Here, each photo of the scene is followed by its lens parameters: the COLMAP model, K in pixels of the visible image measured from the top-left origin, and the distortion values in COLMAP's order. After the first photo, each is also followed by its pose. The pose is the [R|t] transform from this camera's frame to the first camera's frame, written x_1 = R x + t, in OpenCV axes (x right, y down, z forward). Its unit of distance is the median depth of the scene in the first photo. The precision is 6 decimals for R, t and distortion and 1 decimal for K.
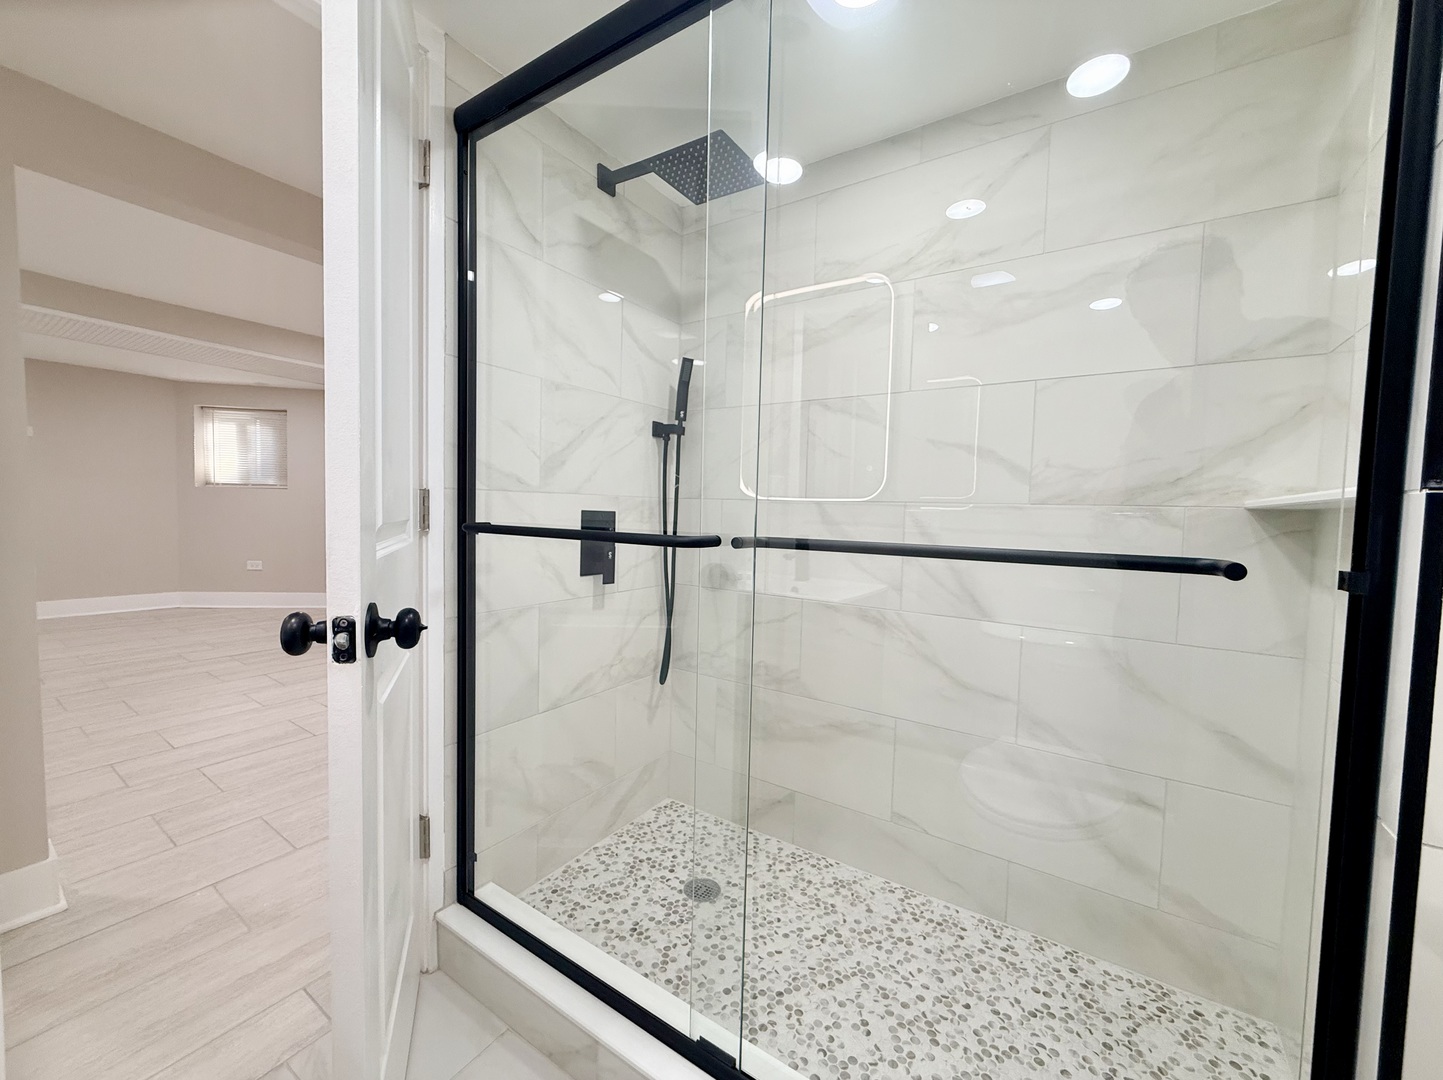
lens RADIAL K [[576.8, 0, 721.5], [0, 576.8, 540.0], [0, 0, 1]] dist [-0.001275, -0.000239]
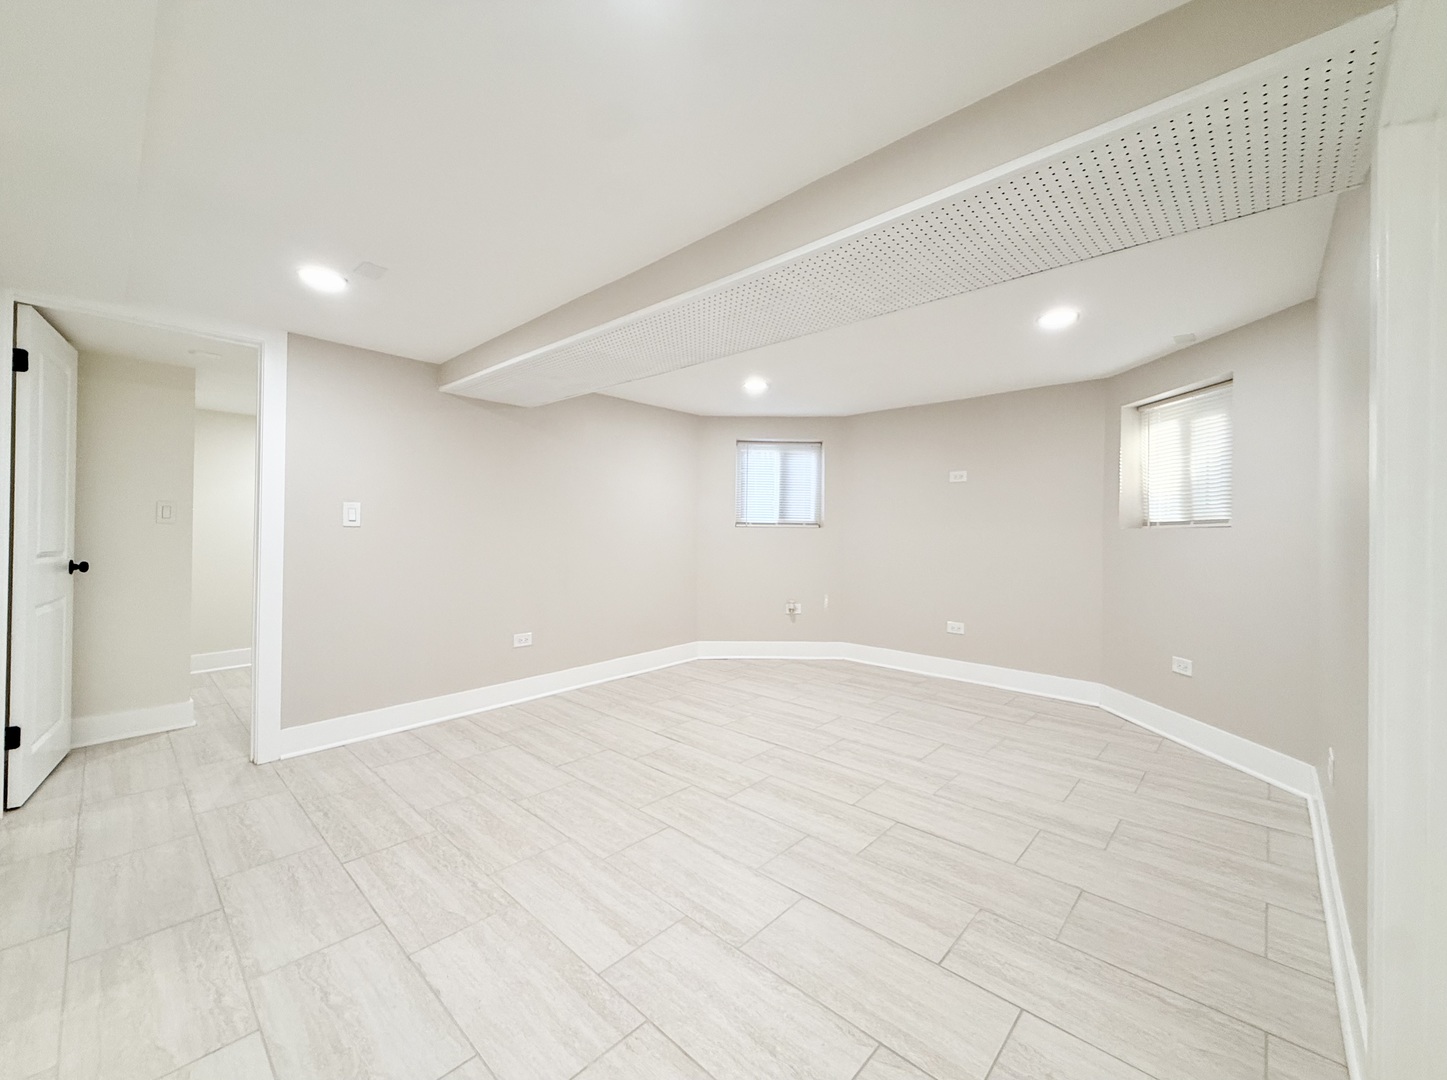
lens RADIAL K [[578.4, 0, 723.5], [0, 578.4, 540.0], [0, 0, 1]] dist [-0.001275, -0.000239]
pose [[-0.171512, -0.022993, -0.984914, -0.287886], [-0.060281, 0.998099, -0.012803, -0.070139], [0.983336, 0.057176, -0.172572, 1.046621]]
